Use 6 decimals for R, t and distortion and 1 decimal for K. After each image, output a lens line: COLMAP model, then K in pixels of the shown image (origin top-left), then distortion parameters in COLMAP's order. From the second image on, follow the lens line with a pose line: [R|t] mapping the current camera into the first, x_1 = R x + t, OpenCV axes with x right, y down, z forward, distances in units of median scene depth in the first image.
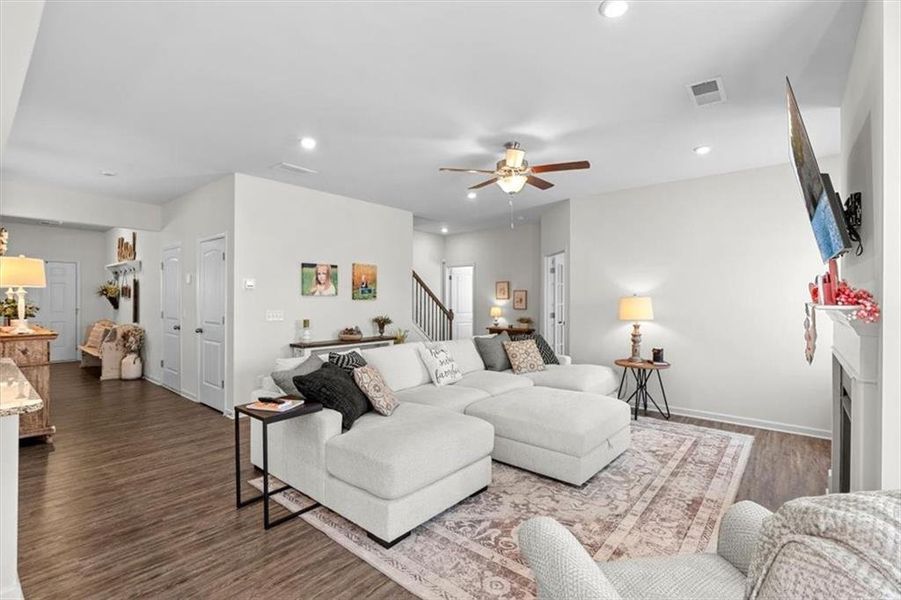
lens RADIAL K [[410.6, 0, 447.2], [0, 410.6, 299.9], [0, 0, 1]] dist [-0.011035, 0.003308]
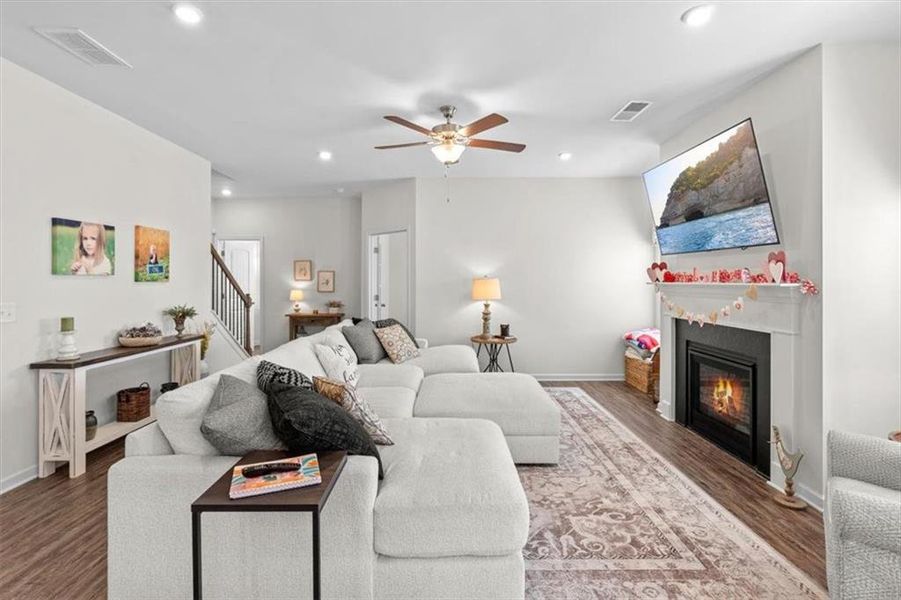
lens RADIAL K [[410.6, 0, 448.5], [0, 410.6, 281.3], [0, 0, 1]] dist [-0.011035, 0.003308]
pose [[0.761228, -0.003065, 0.648477, -0.289363], [0.003245, 0.999994, 0.000917, -0.000886], [-0.648476, 0.001406, 0.761234, 0.211049]]
